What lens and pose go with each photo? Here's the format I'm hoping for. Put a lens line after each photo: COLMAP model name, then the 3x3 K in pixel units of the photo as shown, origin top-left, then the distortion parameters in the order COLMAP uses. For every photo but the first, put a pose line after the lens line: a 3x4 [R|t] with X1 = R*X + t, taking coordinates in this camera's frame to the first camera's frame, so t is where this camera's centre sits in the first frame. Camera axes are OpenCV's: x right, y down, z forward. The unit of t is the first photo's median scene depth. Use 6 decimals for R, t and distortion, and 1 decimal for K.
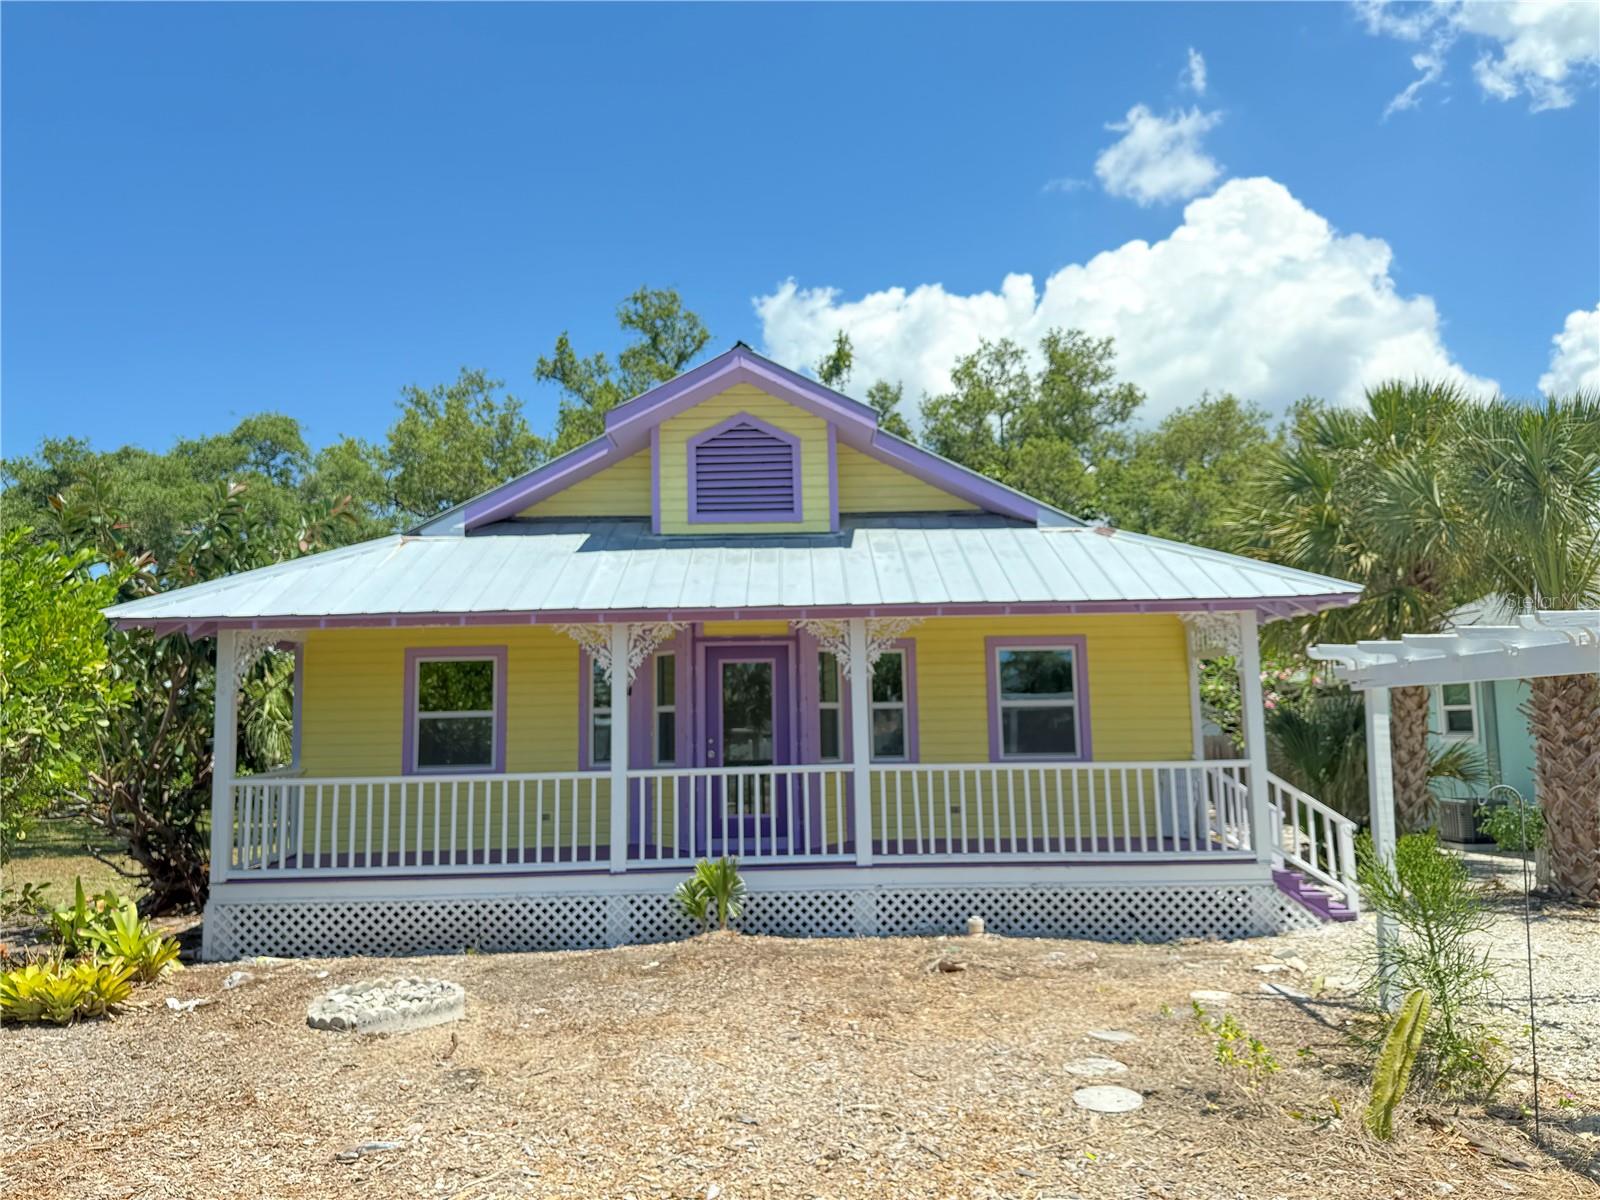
lens RADIAL K [[1131.4, 0, 796.6], [0, 1131.4, 601.0], [0, 0, 1]] dist [0.053206, -0.069562]
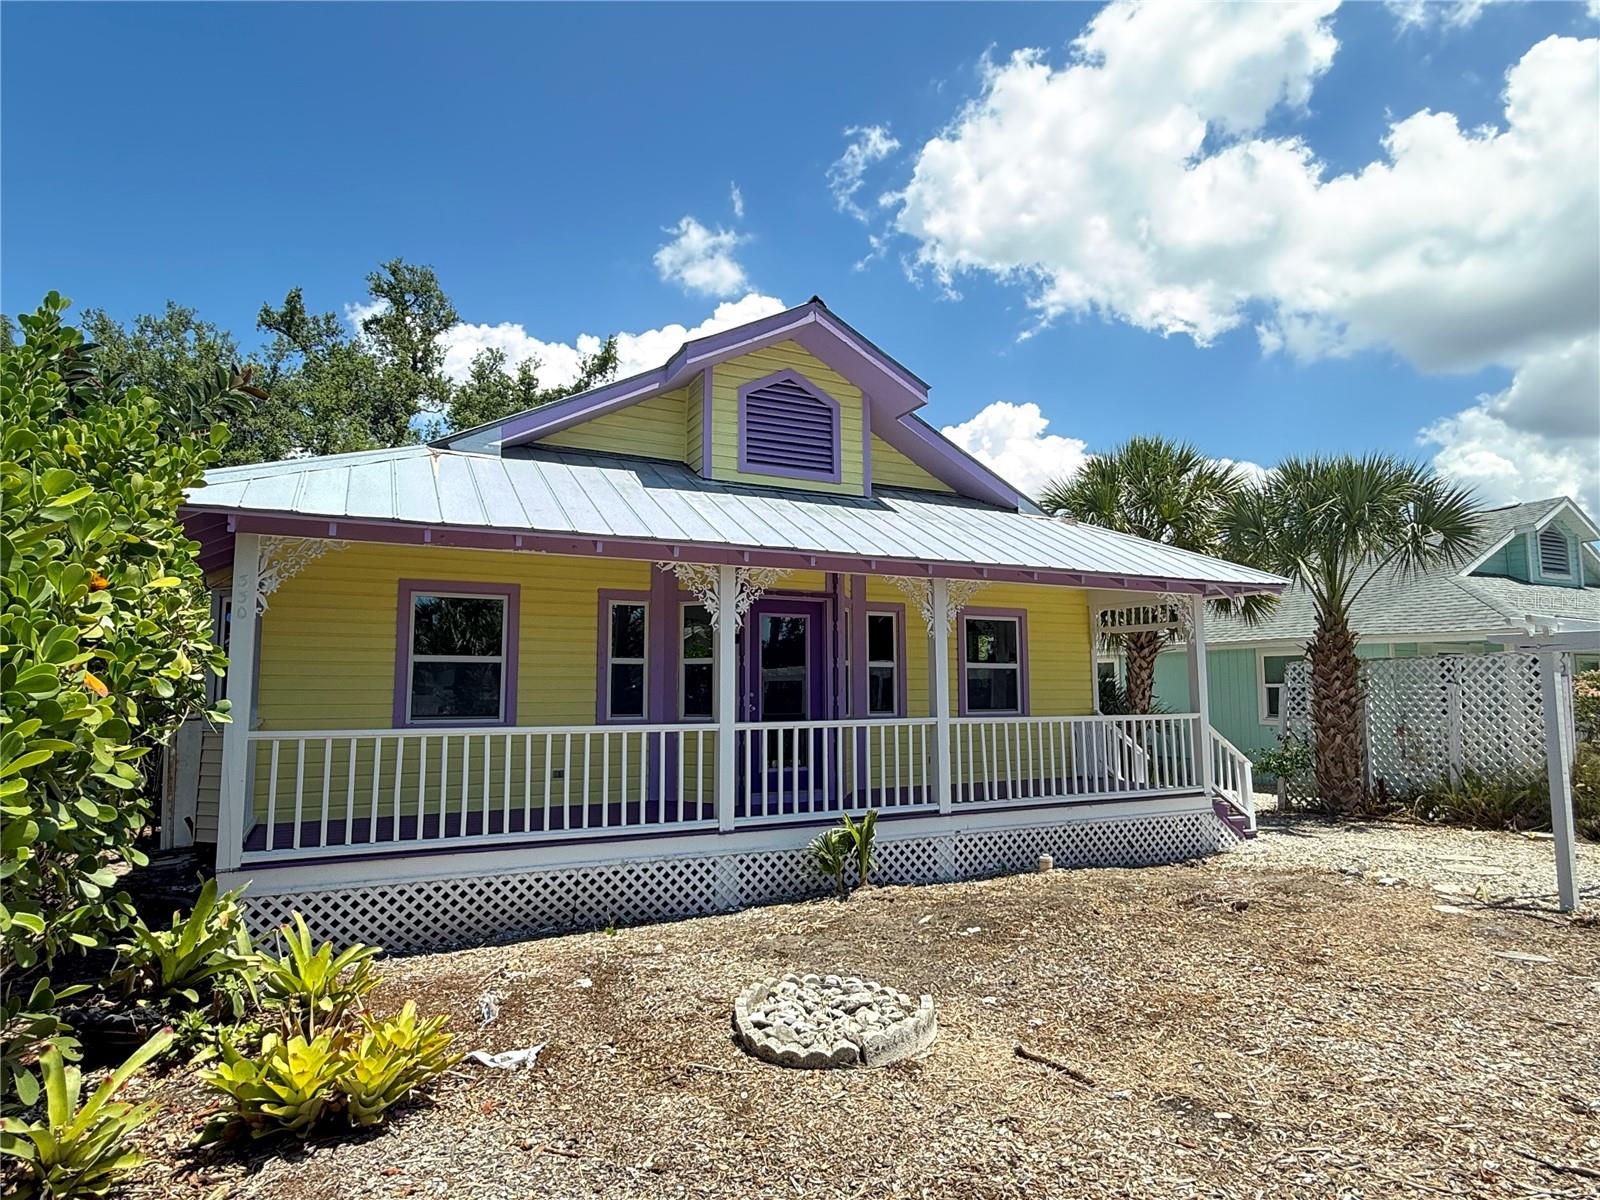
lens RADIAL K [[919.6, 0, 804.1], [0, 919.6, 604.4], [0, 0, 1]] dist [-0.033509, 0.001672]
pose [[0.896593, 0.058441, 0.438983, -0.386251], [-0.061788, 0.998067, -0.006674, 0.047401], [-0.438525, -0.021140, 0.898470, 0.260805]]
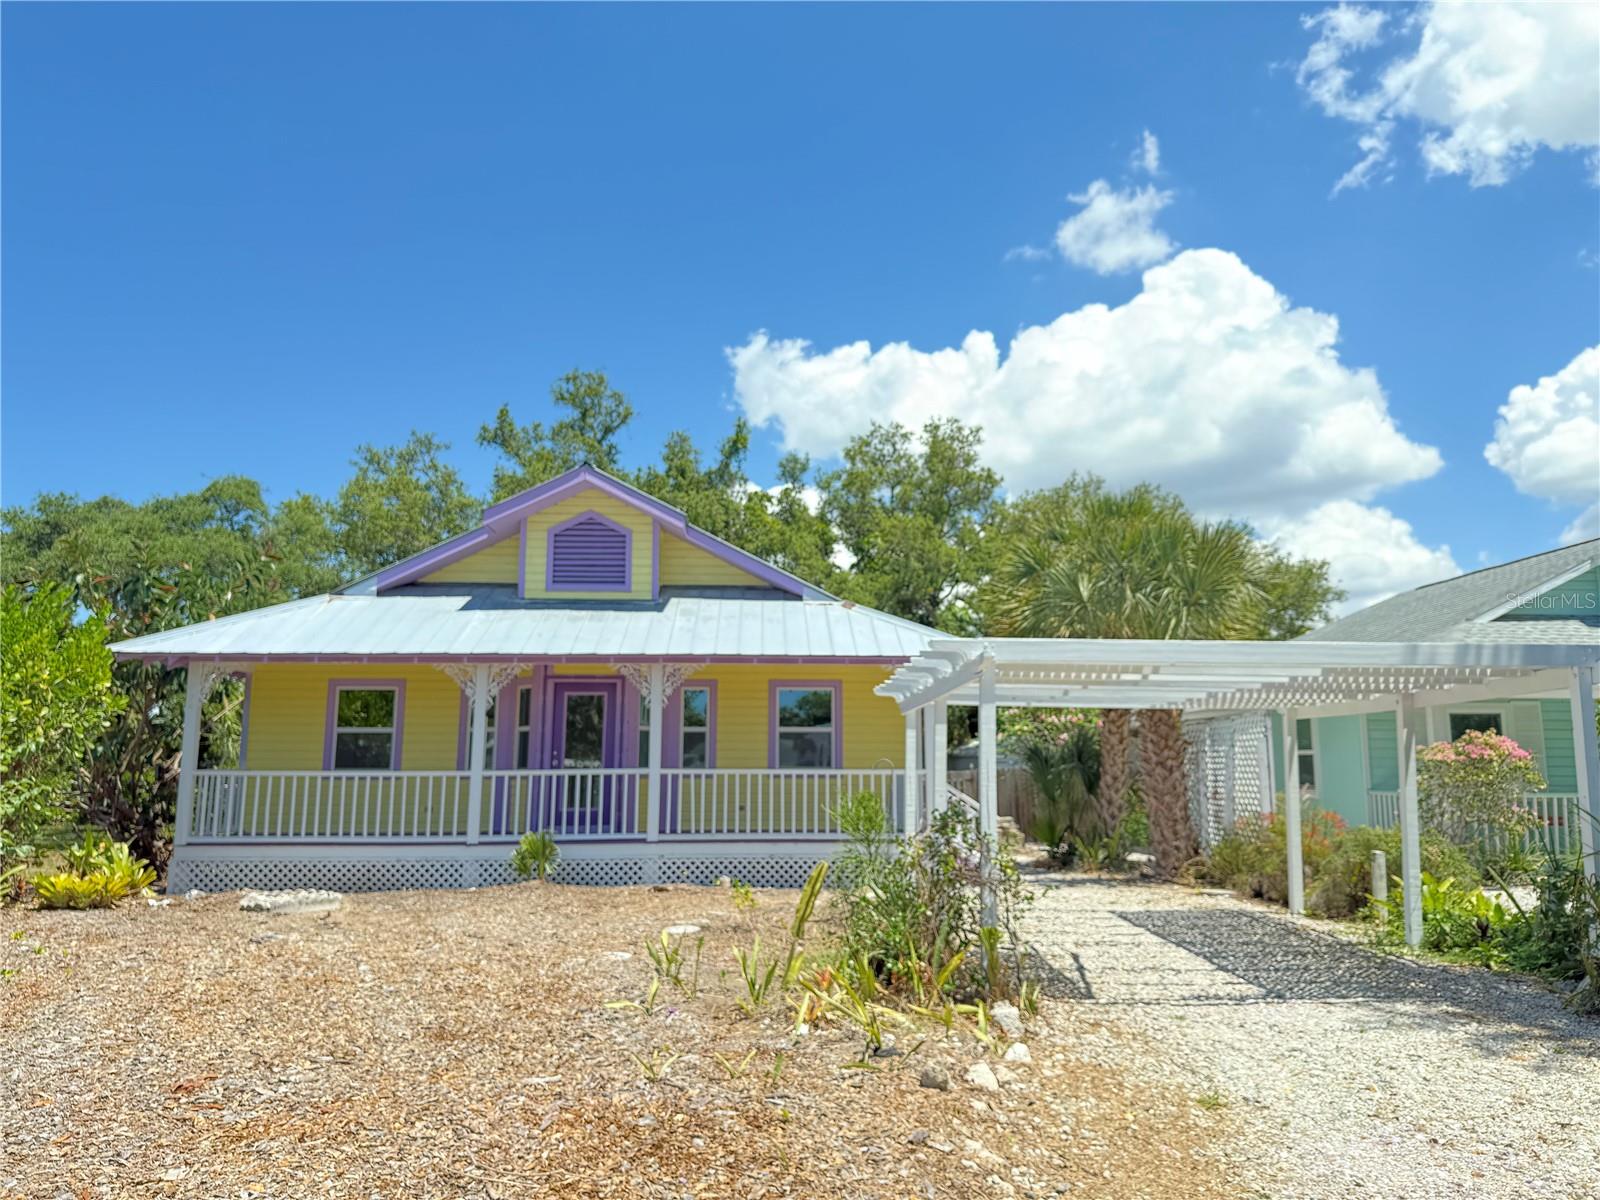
lens RADIAL K [[1131.4, 0, 803.0], [0, 1131.4, 587.1], [0, 0, 1]] dist [0.053206, -0.069562]
pose [[0.999057, 0.027010, 0.033994, 0.166148], [-0.025205, 0.998304, -0.052471, -0.009769], [-0.035353, 0.051565, 0.998044, -0.366785]]
